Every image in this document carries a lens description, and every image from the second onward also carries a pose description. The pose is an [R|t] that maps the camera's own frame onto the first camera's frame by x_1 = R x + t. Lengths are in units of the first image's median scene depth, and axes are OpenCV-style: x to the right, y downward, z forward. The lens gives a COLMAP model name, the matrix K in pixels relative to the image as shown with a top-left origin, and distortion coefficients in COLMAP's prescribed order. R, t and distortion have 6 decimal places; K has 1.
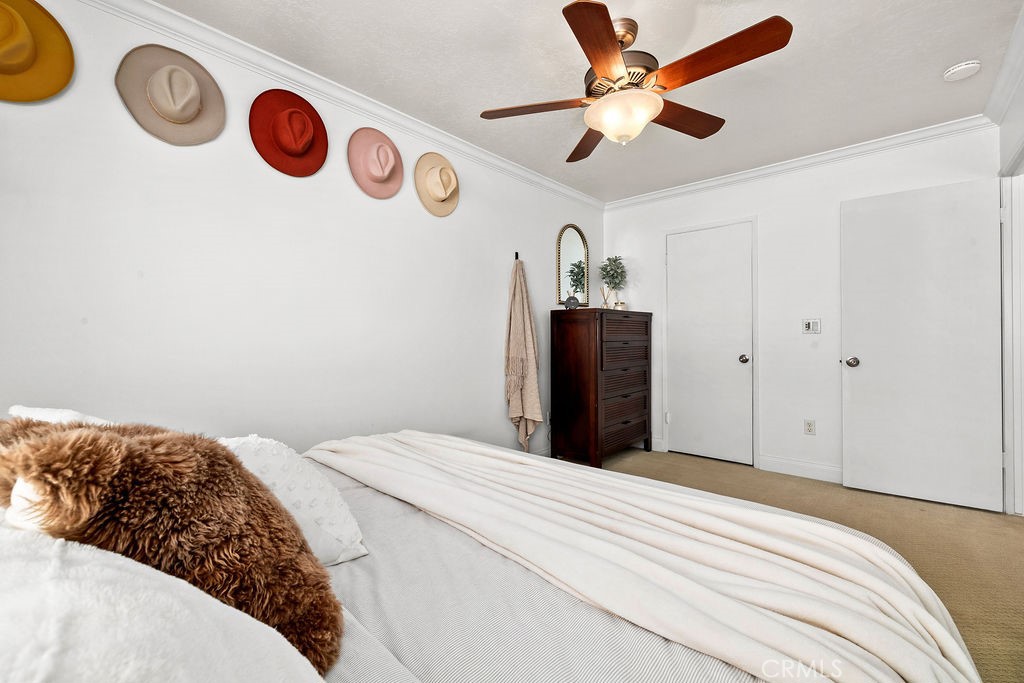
lens RADIAL K [[432.4, 0, 509.7], [0, 432.4, 337.6], [0, 0, 1]] dist [0.001208, 0.000156]
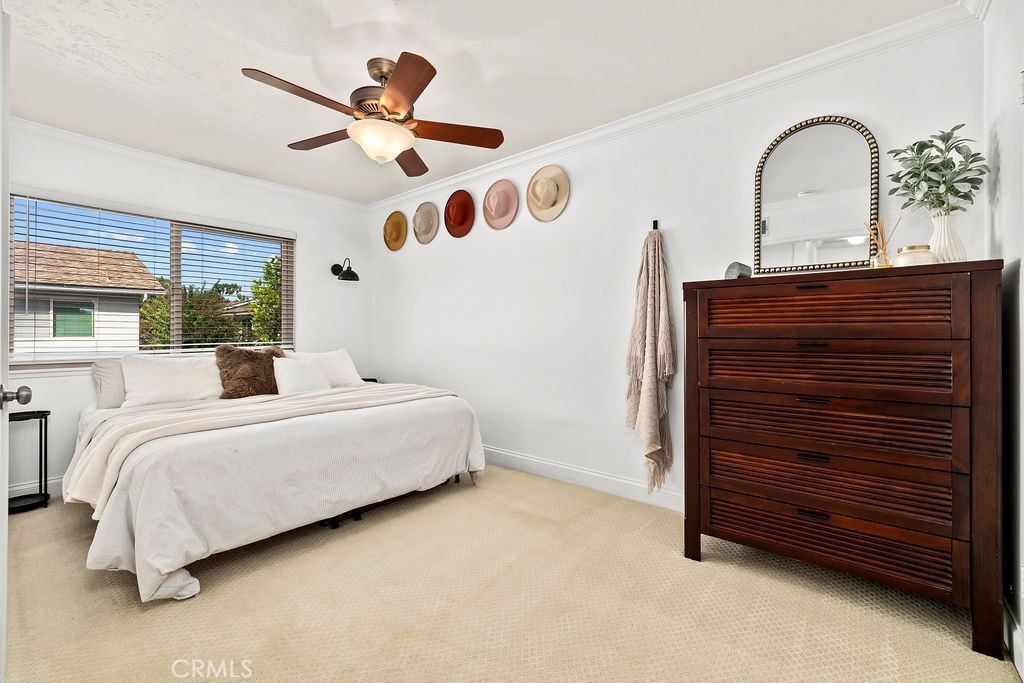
lens RADIAL K [[432.4, 0, 509.7], [0, 432.4, 337.6], [0, 0, 1]] dist [0.001208, 0.000156]
pose [[0.036892, 0.012173, -0.999245, 0.781702], [-0.001079, 0.999926, 0.012142, 0.002557], [0.999319, 0.000630, 0.036903, 0.711454]]
